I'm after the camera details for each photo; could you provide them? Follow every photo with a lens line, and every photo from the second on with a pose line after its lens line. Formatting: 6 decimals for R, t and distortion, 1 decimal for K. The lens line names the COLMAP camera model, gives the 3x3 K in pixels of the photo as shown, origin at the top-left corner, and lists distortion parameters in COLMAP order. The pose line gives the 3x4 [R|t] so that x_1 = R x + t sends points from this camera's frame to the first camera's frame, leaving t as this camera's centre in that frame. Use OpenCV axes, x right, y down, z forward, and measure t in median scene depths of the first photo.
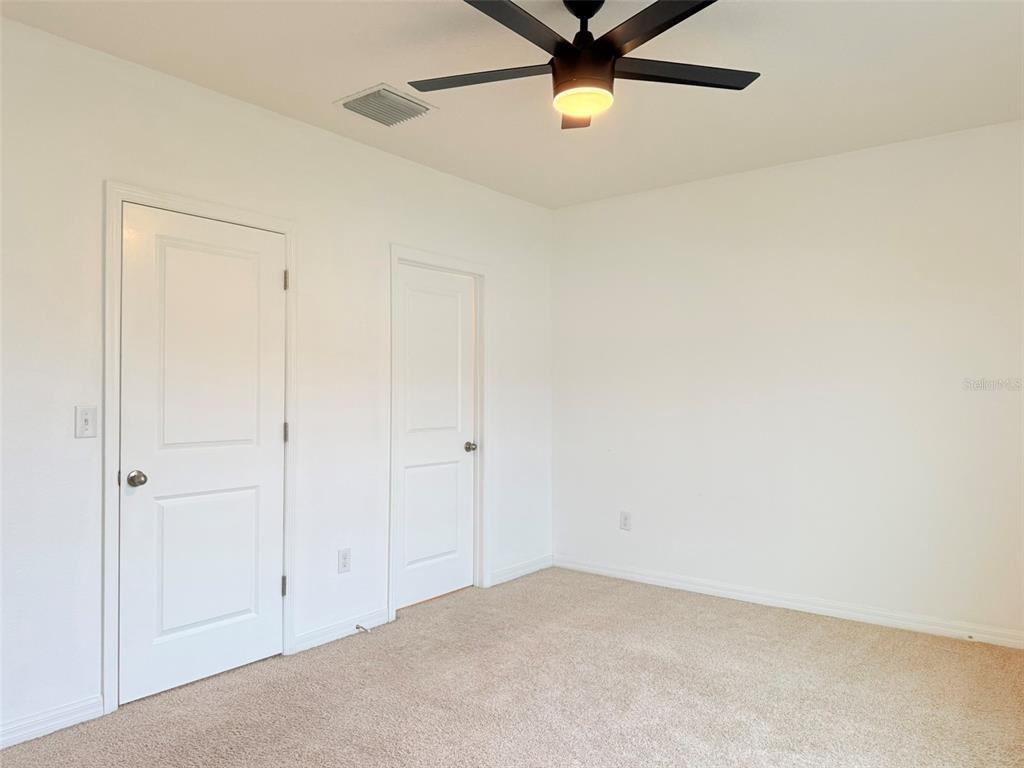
lens RADIAL K [[719.5, 0, 512.0], [0, 719.5, 384.0], [0, 0, 1]] dist [0.002214, -0.031077]
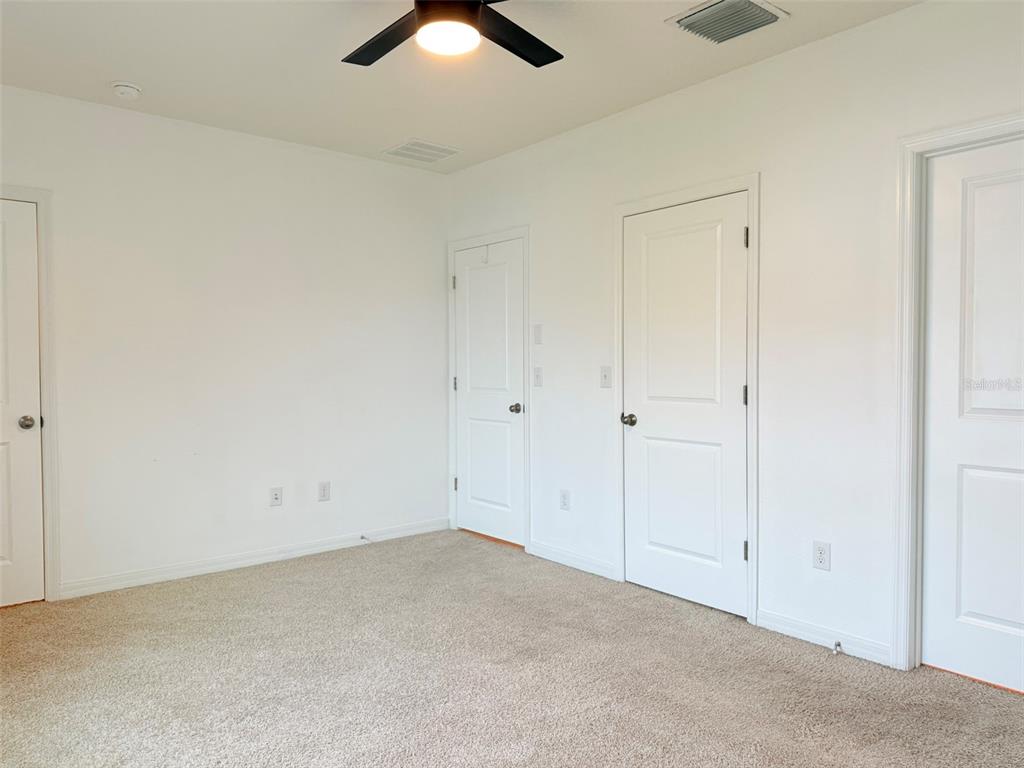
lens RADIAL K [[719.5, 0, 512.0], [0, 719.5, 384.0], [0, 0, 1]] dist [0.002214, -0.031077]
pose [[-0.230095, 0.028079, -0.972763, 0.774465], [0.015673, 0.999561, 0.025145, 0.024664], [0.973042, -0.009461, -0.230434, 1.004063]]
